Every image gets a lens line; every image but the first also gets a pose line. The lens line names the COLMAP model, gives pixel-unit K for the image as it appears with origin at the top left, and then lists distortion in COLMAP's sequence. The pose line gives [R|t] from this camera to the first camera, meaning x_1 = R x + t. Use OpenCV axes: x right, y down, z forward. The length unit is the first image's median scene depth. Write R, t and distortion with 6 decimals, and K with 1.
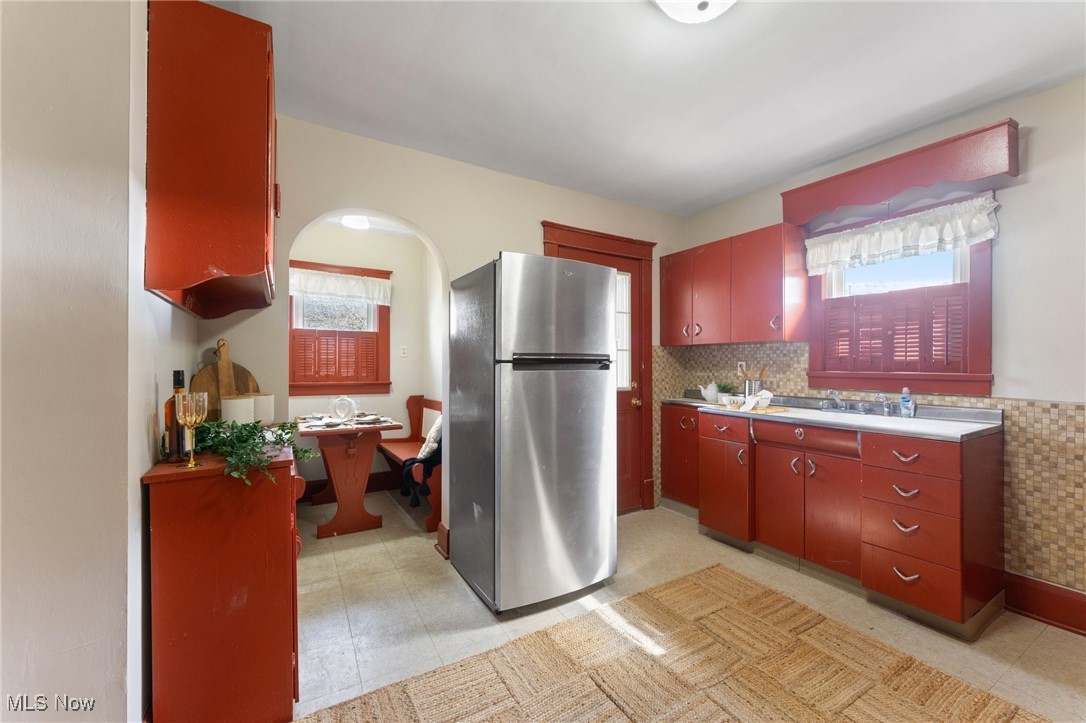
lens RADIAL K [[432.3, 0, 539.6], [0, 432.3, 365.0], [0, 0, 1]] dist [-0.000503, 0.000145]
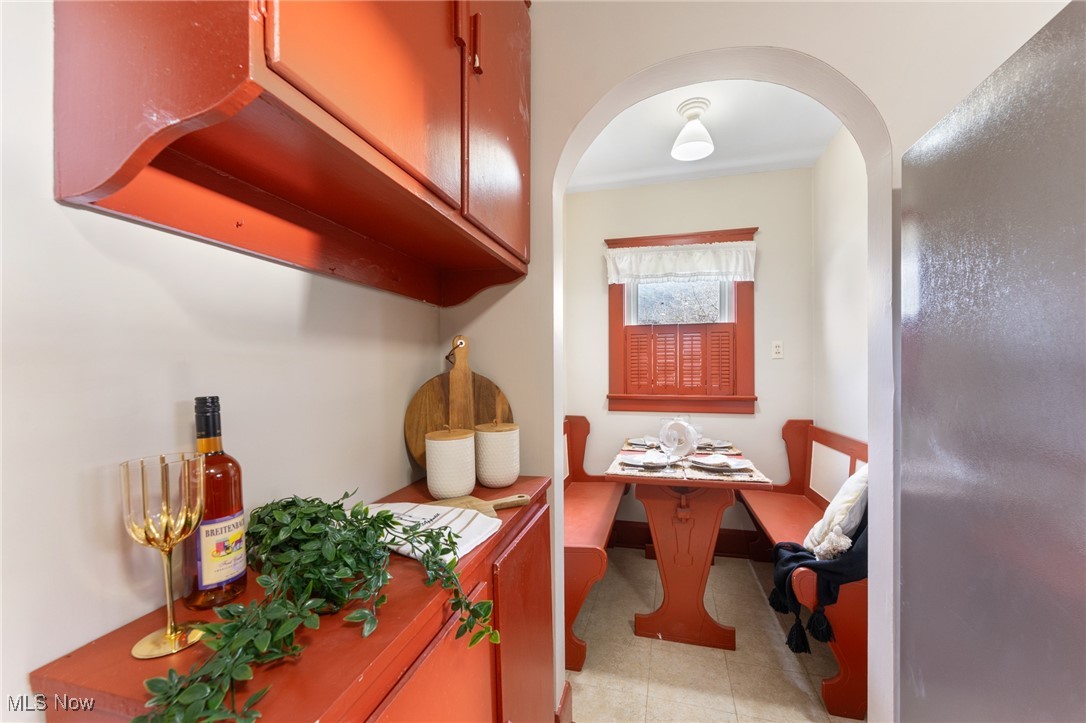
lens RADIAL K [[432.3, 0, 537.8], [0, 432.3, 373.3], [0, 0, 1]] dist [-0.000503, 0.000145]
pose [[0.683615, 0.001292, -0.729842, -0.108736], [0.006746, 0.999945, 0.008089, -0.005204], [0.729812, -0.010453, 0.683568, 0.367969]]
